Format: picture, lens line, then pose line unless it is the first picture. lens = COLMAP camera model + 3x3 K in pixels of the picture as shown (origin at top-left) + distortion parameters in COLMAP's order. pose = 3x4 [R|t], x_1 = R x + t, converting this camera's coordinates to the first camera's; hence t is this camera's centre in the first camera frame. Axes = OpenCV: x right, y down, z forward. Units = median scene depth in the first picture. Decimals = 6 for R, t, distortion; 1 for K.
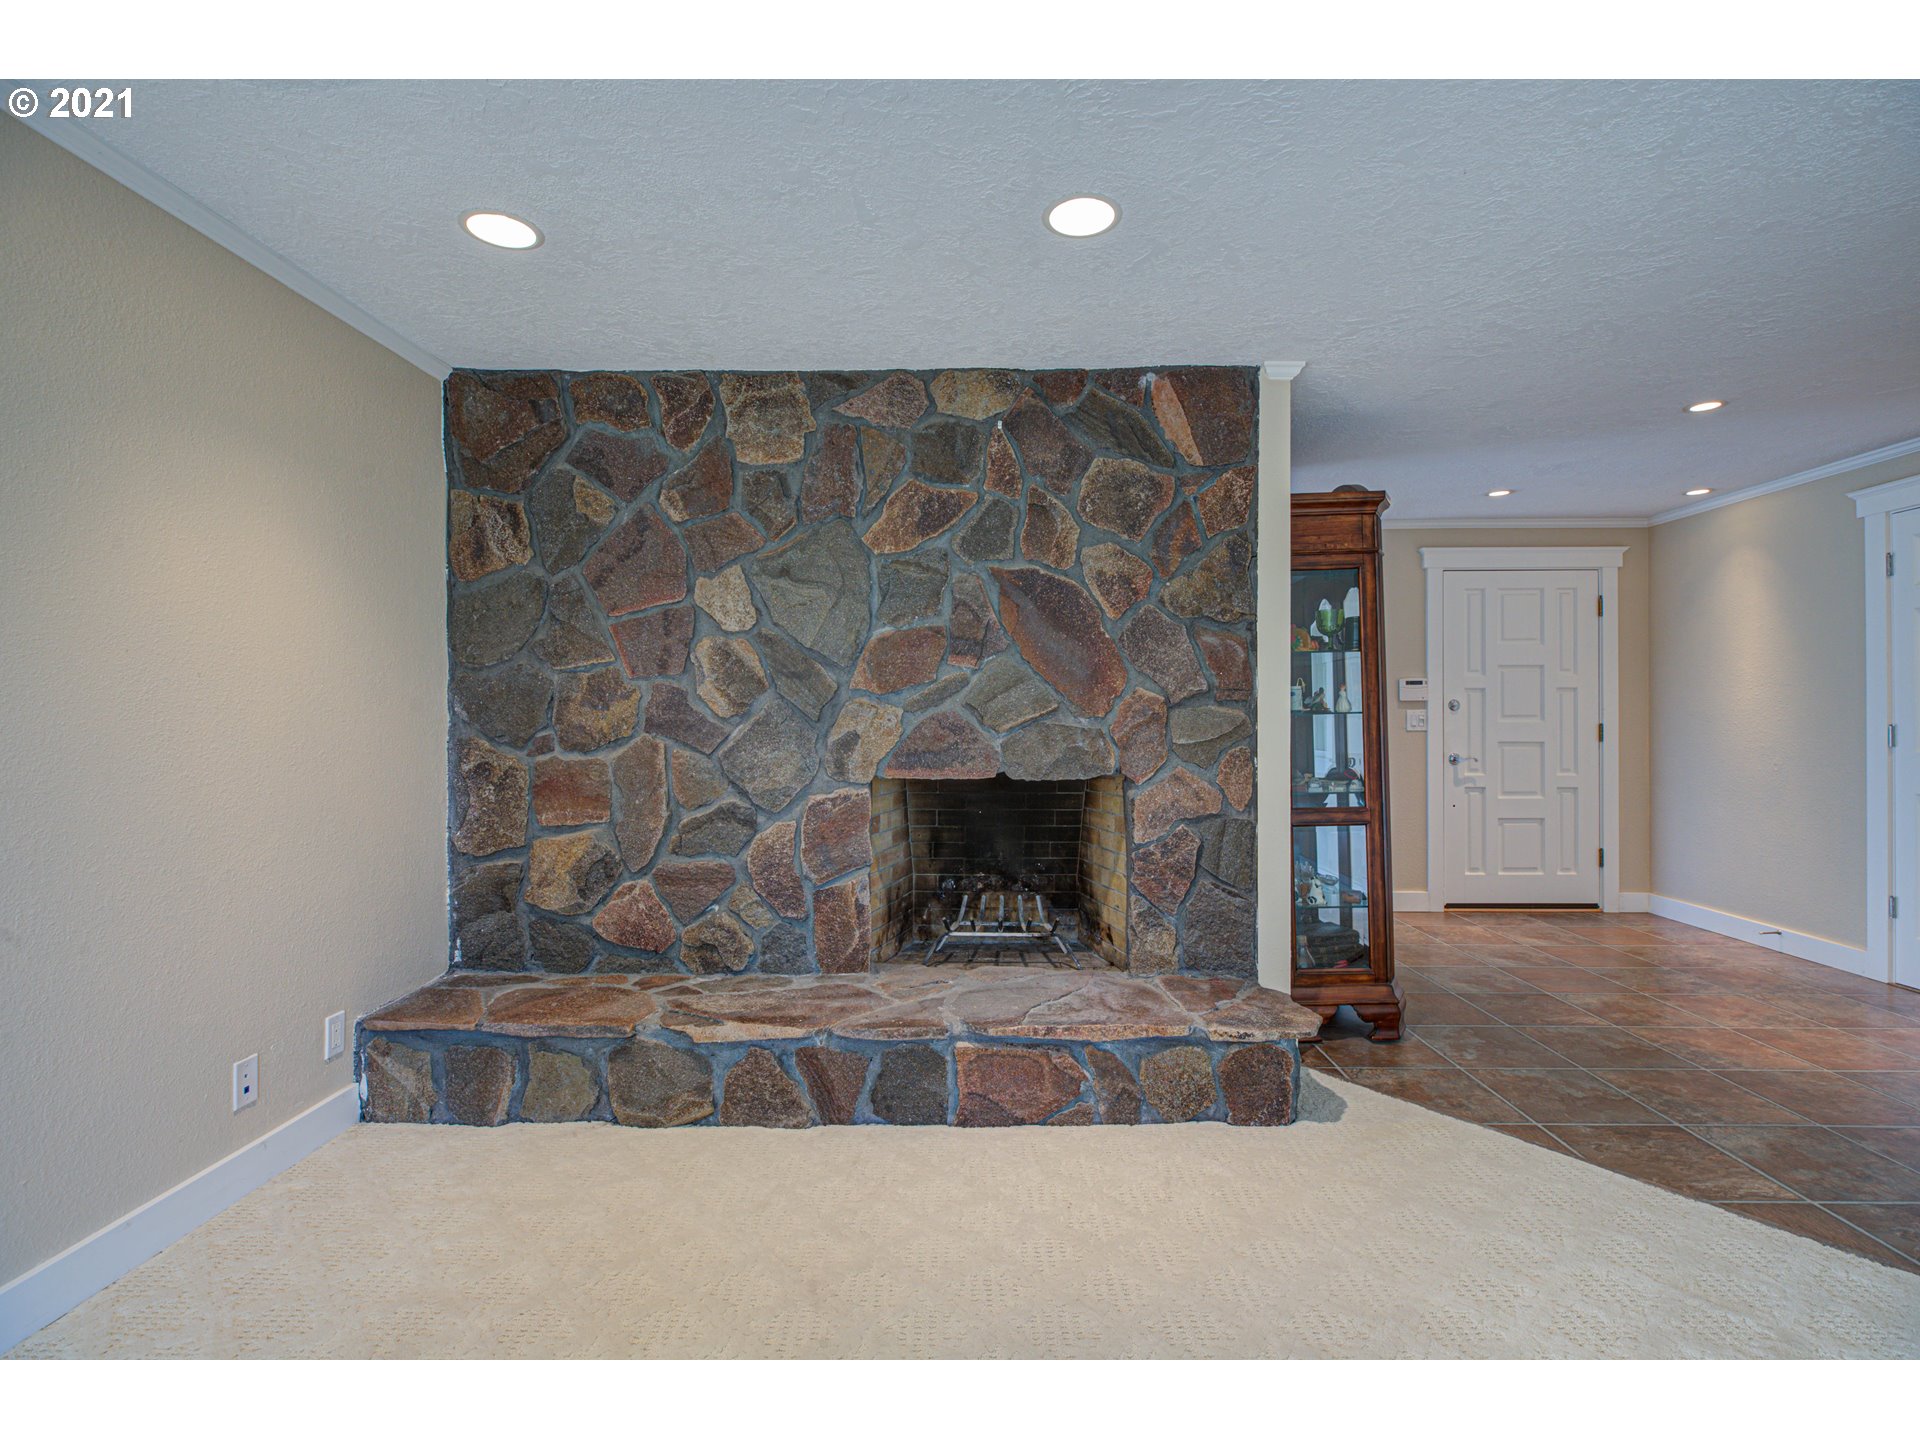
lens RADIAL K [[880.1, 0, 963.3], [0, 880.1, 714.7], [0, 0, 1]] dist [-0.005822, -0.000424]
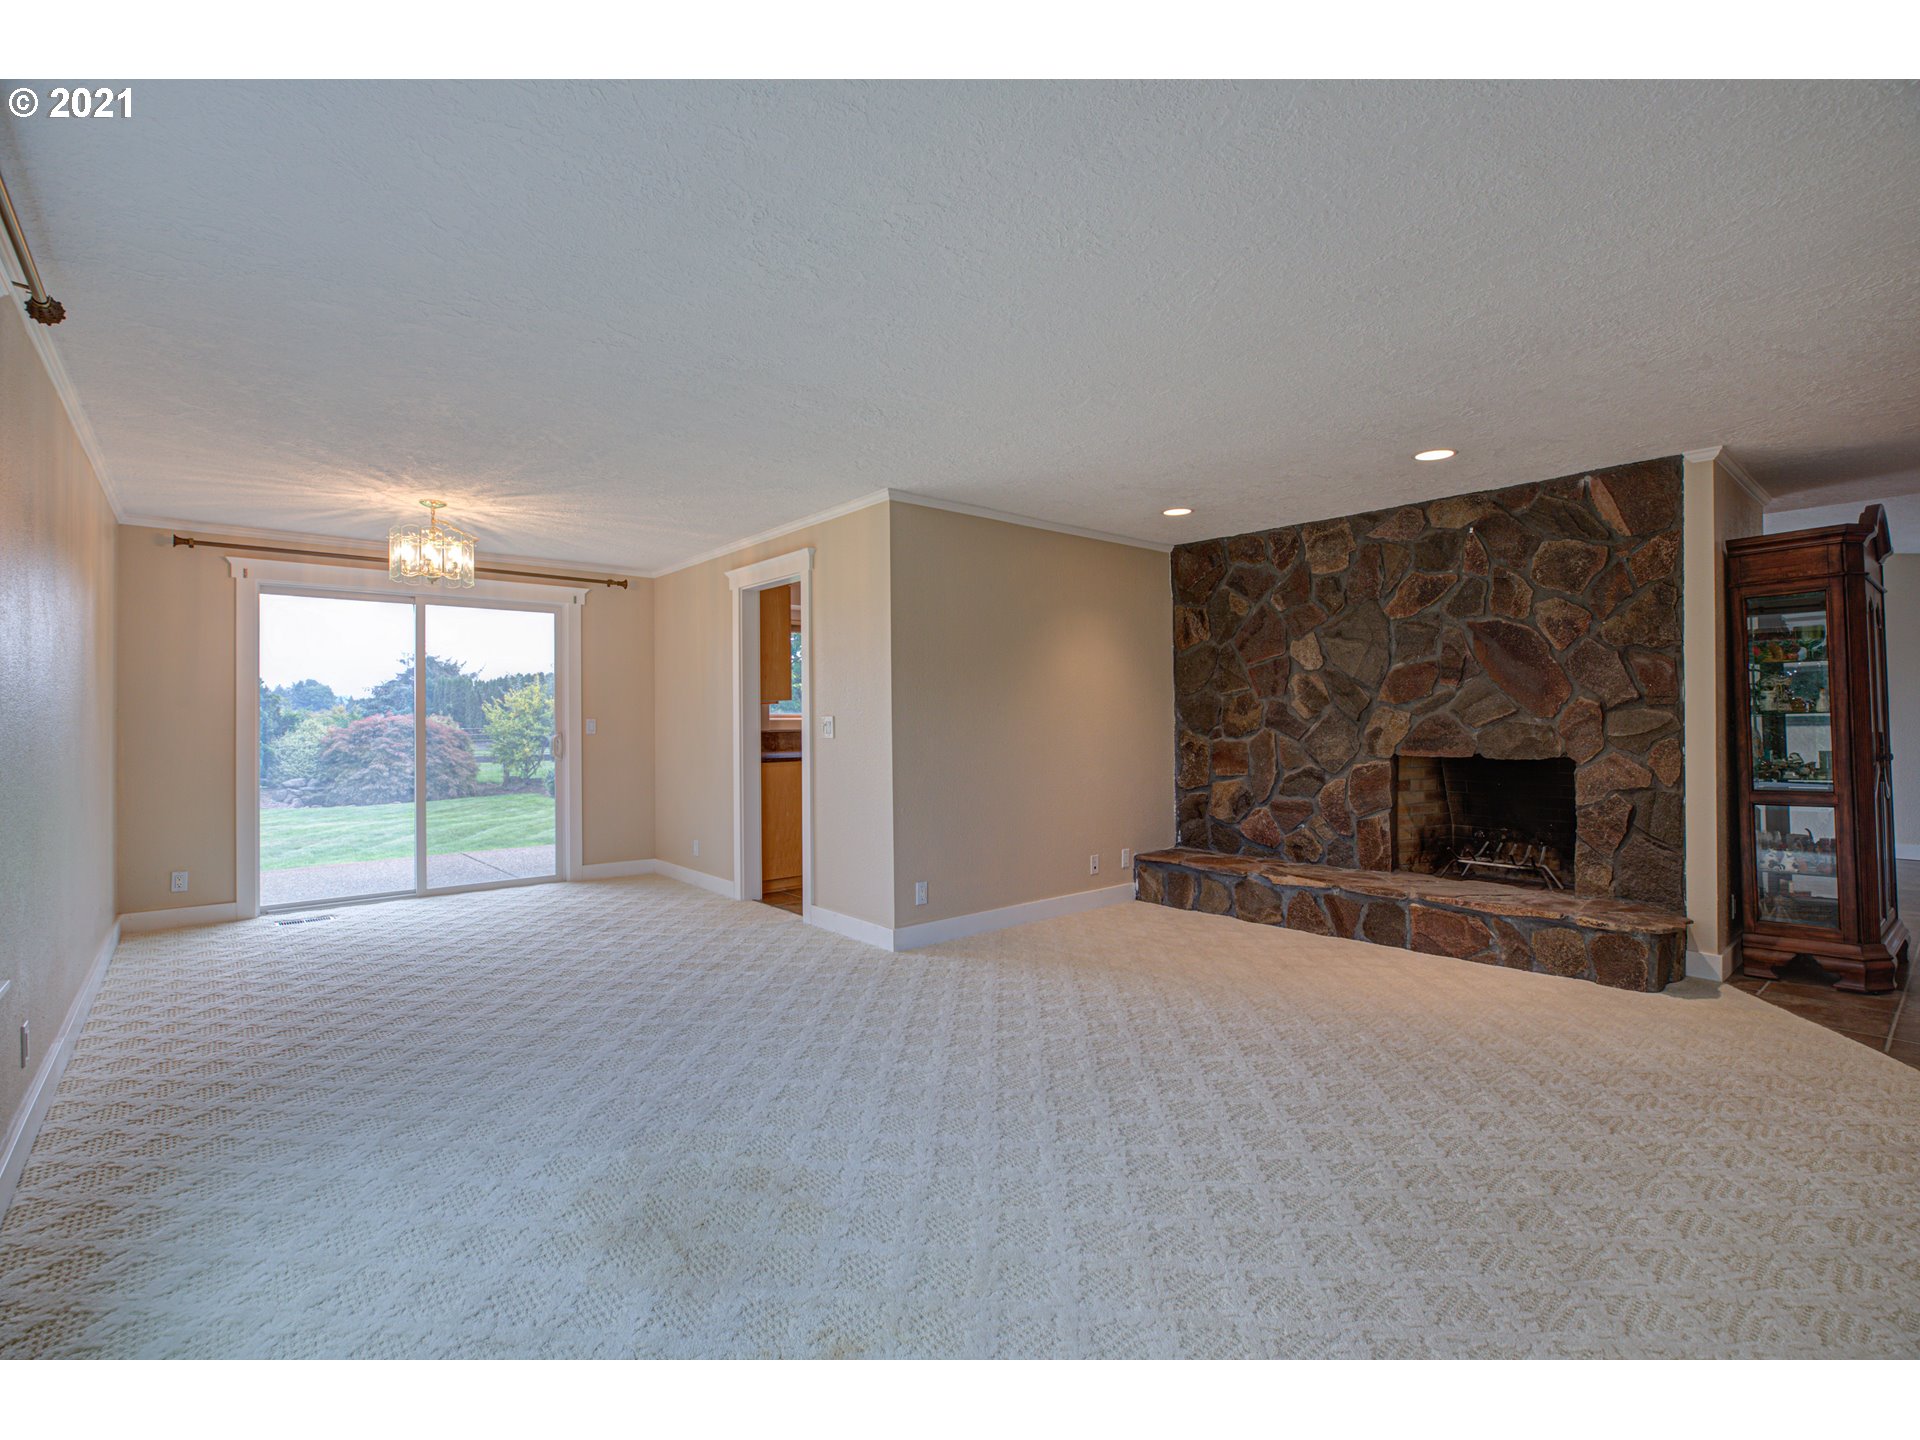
lens RADIAL K [[880.1, 0, 963.3], [0, 880.1, 714.7], [0, 0, 1]] dist [-0.005822, -0.000424]
pose [[0.665673, -0.007705, -0.746204, 0.594573], [0.007609, 0.999965, -0.003538, -0.004088], [0.746205, -0.003323, 0.665708, -0.700404]]
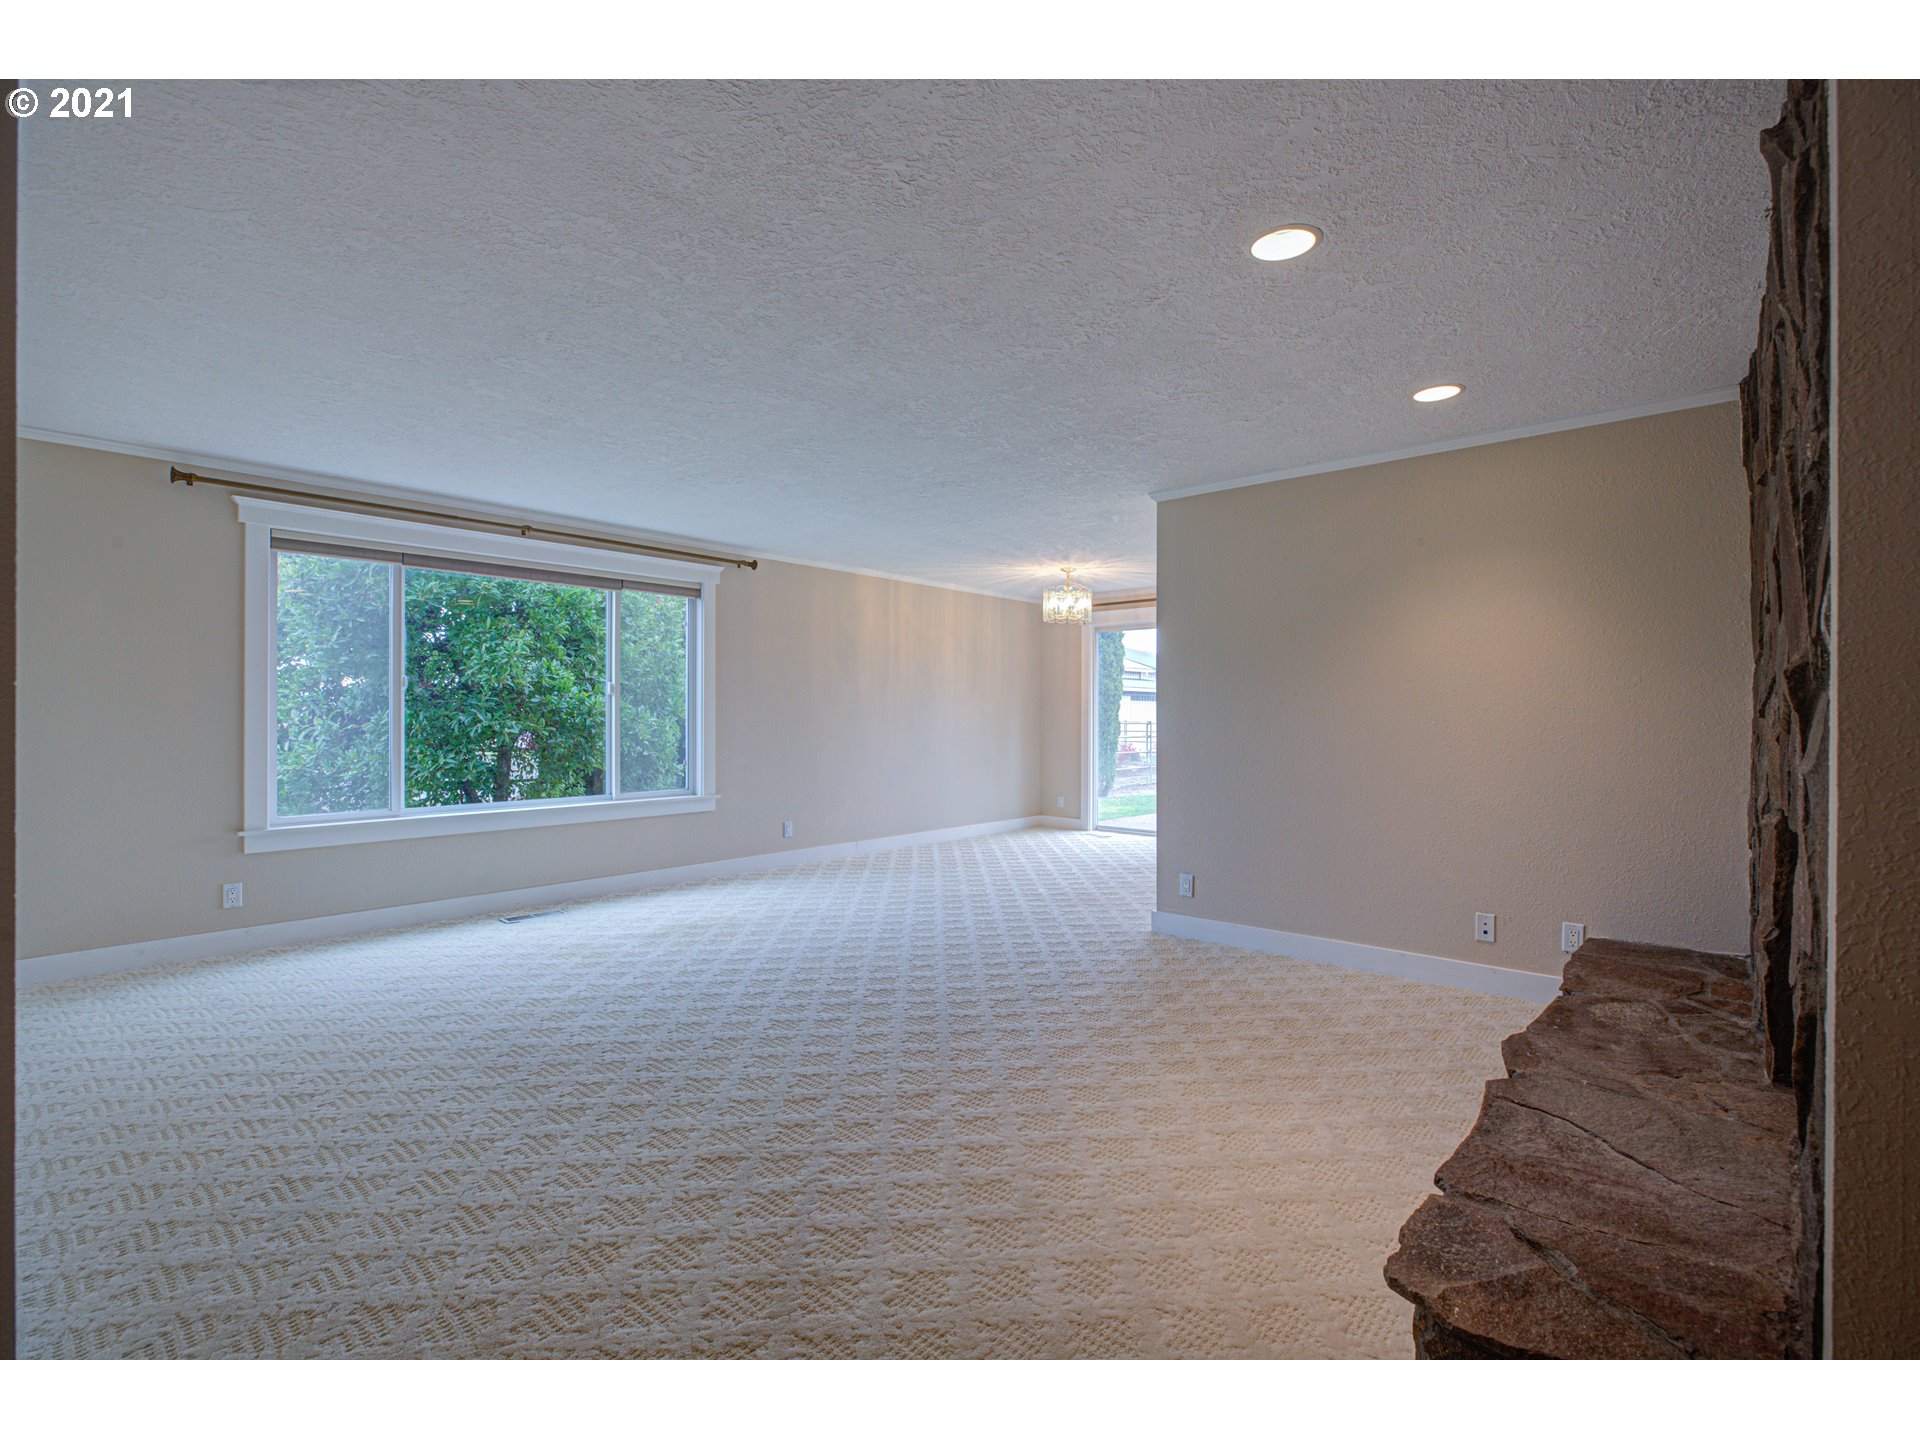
lens RADIAL K [[880.1, 0, 963.3], [0, 880.1, 714.7], [0, 0, 1]] dist [-0.005822, -0.000424]
pose [[-0.647368, 0.001375, -0.762176, 0.816197], [0.004695, 0.999987, -0.002184, 0.006724], [0.762163, -0.004993, -0.647366, 0.970757]]
